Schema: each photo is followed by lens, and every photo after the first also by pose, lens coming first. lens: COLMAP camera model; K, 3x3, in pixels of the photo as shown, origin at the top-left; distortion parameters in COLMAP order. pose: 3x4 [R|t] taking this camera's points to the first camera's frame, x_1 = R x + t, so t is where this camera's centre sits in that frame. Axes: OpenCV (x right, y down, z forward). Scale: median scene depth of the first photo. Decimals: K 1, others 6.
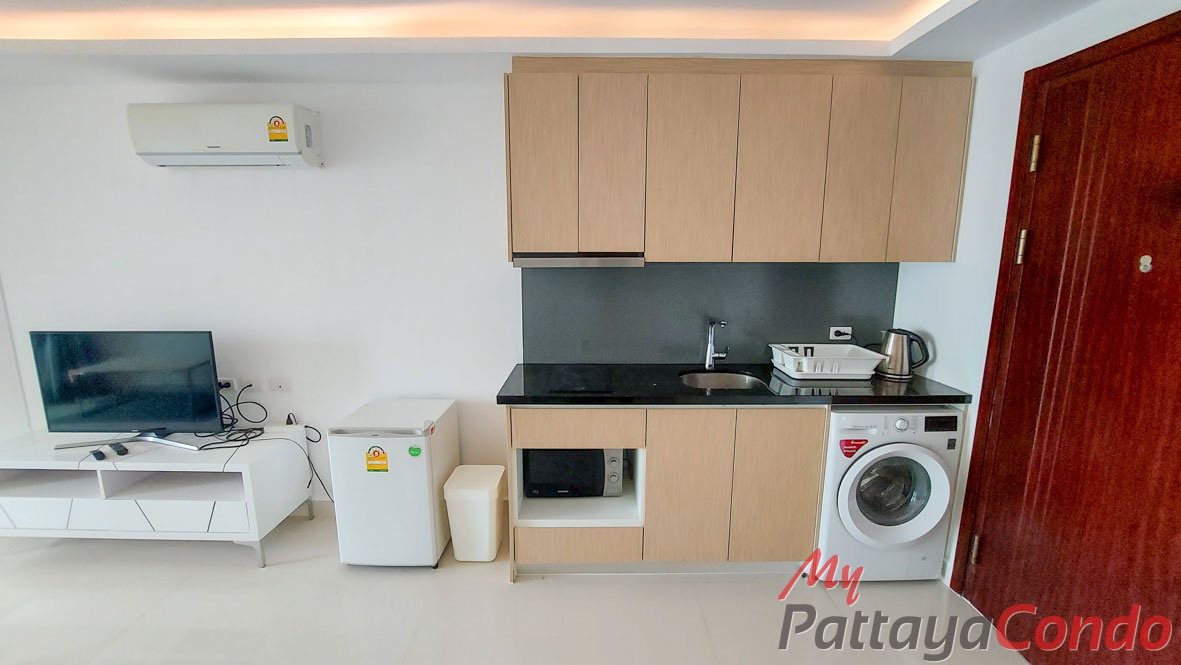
lens RADIAL K [[476.8, 0, 595.8], [0, 476.8, 334.9], [0, 0, 1]] dist [-0.017501, 0.000685]
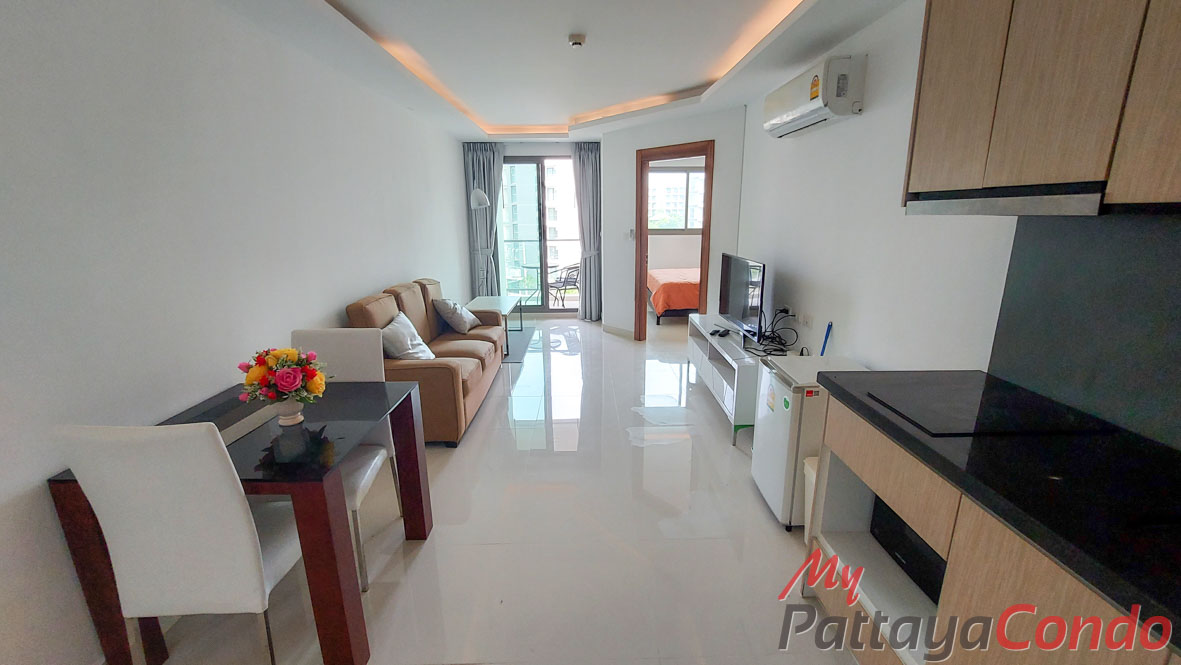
lens RADIAL K [[476.8, 0, 595.2], [0, 476.8, 326.7], [0, 0, 1]] dist [-0.017501, 0.000685]
pose [[0.004714, 0.230742, -0.973004, 0.526796], [-0.171652, 0.958759, 0.226532, -0.061866], [0.985146, 0.165951, 0.044127, 0.536475]]
